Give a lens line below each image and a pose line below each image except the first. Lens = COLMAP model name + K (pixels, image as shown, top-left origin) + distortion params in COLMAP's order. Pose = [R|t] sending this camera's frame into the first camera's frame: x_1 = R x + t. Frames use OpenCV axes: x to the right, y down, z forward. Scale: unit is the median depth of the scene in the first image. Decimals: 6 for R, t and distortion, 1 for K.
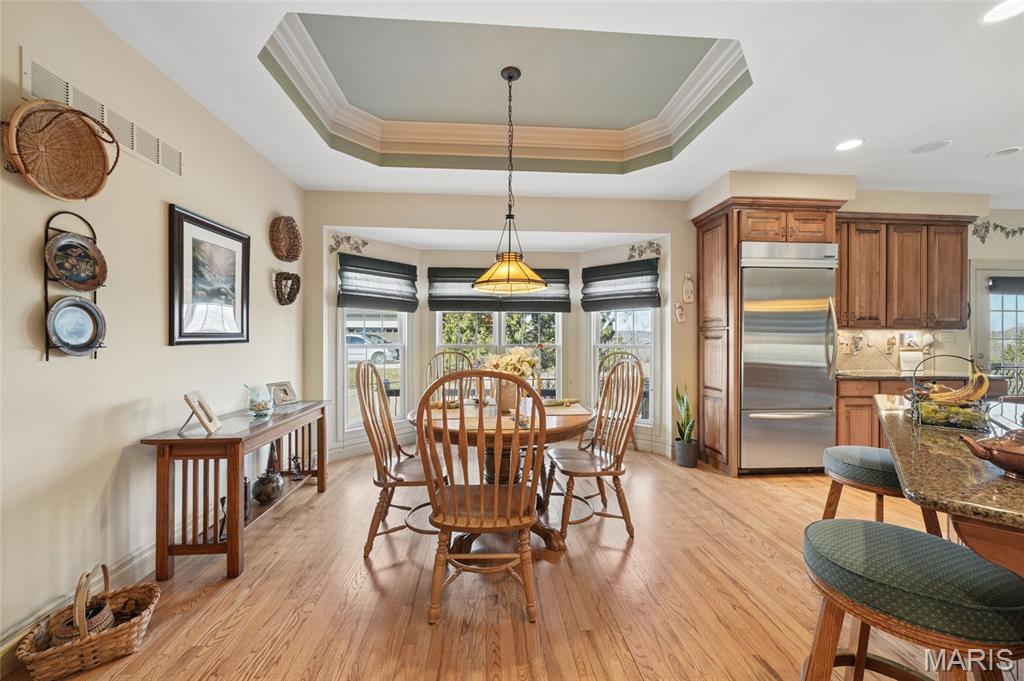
lens RADIAL K [[377.8, 0, 510.5], [0, 377.8, 337.6], [0, 0, 1]] dist [-0.005794, 0.000036]
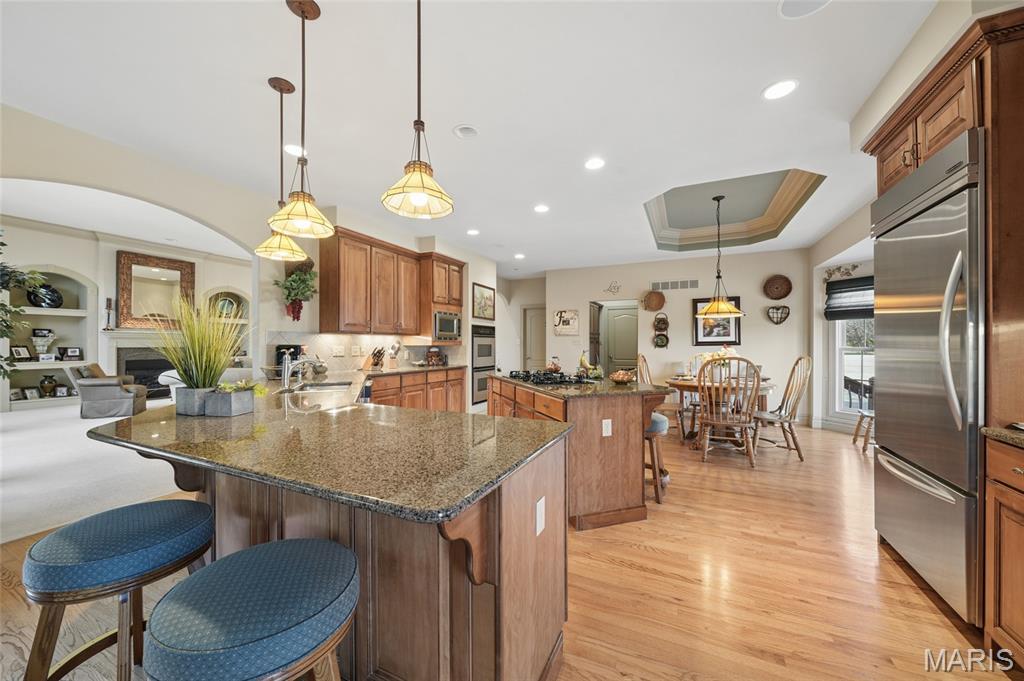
lens RADIAL K [[377.8, 0, 510.5], [0, 377.8, 337.6], [0, 0, 1]] dist [-0.005794, 0.000036]
pose [[-0.486319, -0.012186, -0.873697, 1.941716], [0.002886, 0.999875, -0.015553, -0.000851], [0.873777, -0.010085, -0.486223, 0.940349]]
